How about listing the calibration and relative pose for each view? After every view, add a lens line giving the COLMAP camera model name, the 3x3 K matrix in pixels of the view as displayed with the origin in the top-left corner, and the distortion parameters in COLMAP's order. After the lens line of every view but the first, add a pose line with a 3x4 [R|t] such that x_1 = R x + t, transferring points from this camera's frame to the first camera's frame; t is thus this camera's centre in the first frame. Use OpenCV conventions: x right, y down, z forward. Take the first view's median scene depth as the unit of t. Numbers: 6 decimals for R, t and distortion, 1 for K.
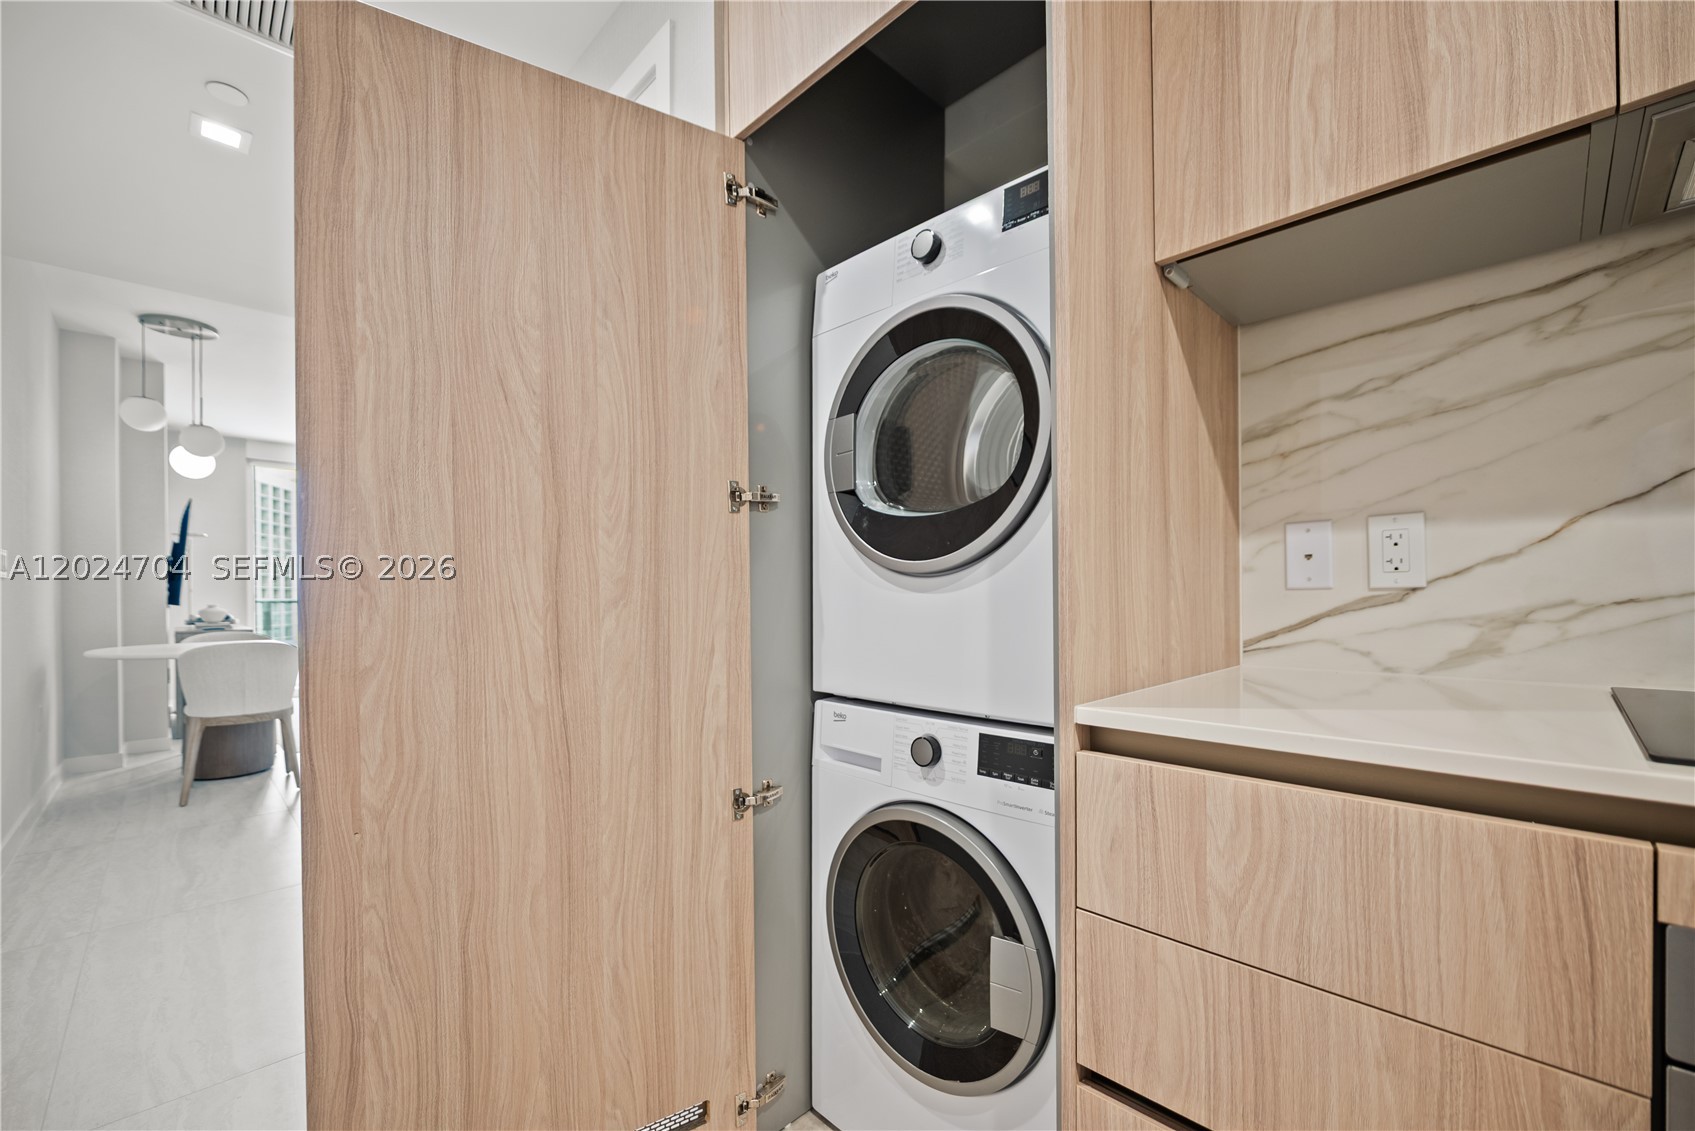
lens RADIAL K [[686.0, 0, 847.8], [0, 686.0, 589.3], [0, 0, 1]] dist [-0.000020, 0.000118]
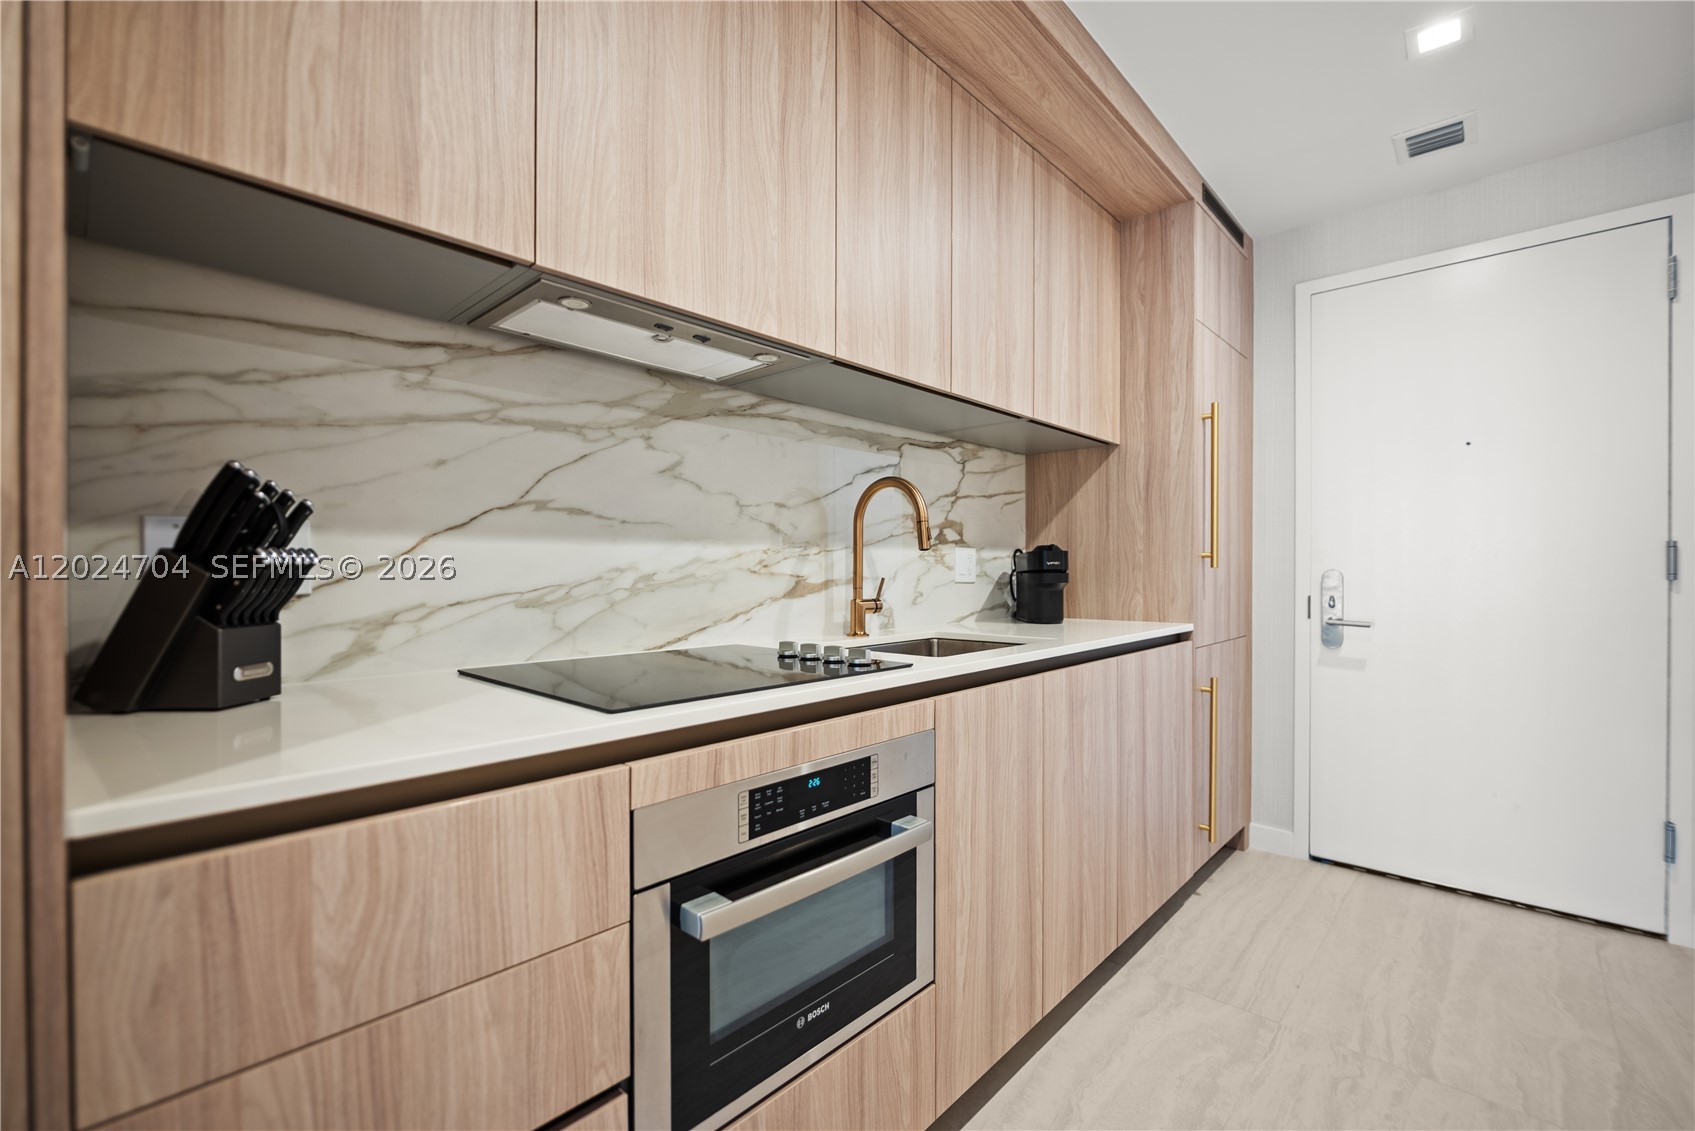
lens RADIAL K [[746.2, 0, 847.5], [0, 746.2, 565.5], [0, 0, 1]] dist [-0.001062, -0.000143]
pose [[-0.038897, 0.011560, 0.999176, -0.394209], [-0.007626, 0.999901, -0.011865, -0.052762], [-0.999214, -0.008081, -0.038805, 0.351164]]
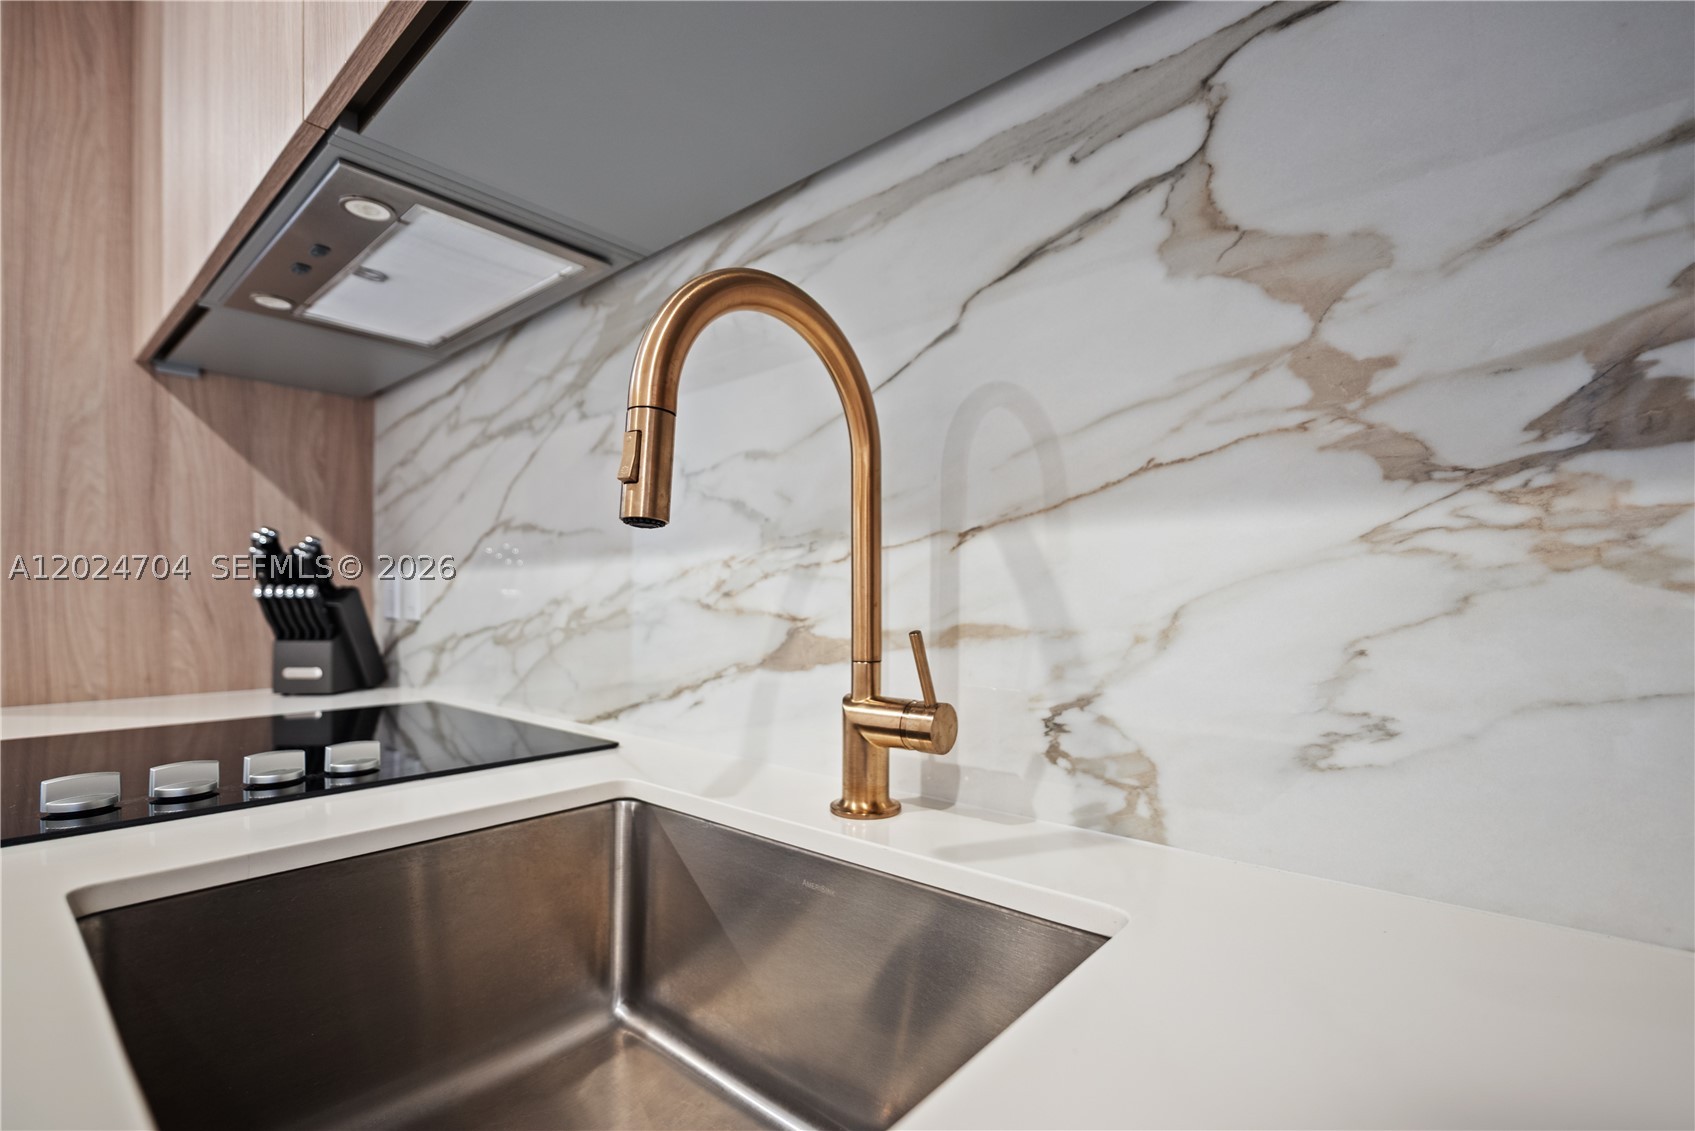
lens RADIAL K [[735.0, 0, 849.1], [0, 735.0, 607.2], [0, 0, 1]] dist [-0.000258, 0.000405]
pose [[0.994895, 0.013131, 0.100054, 2.043913], [-0.014024, 0.999868, 0.008230, -0.069295], [-0.099932, -0.009591, 0.994948, -0.573096]]
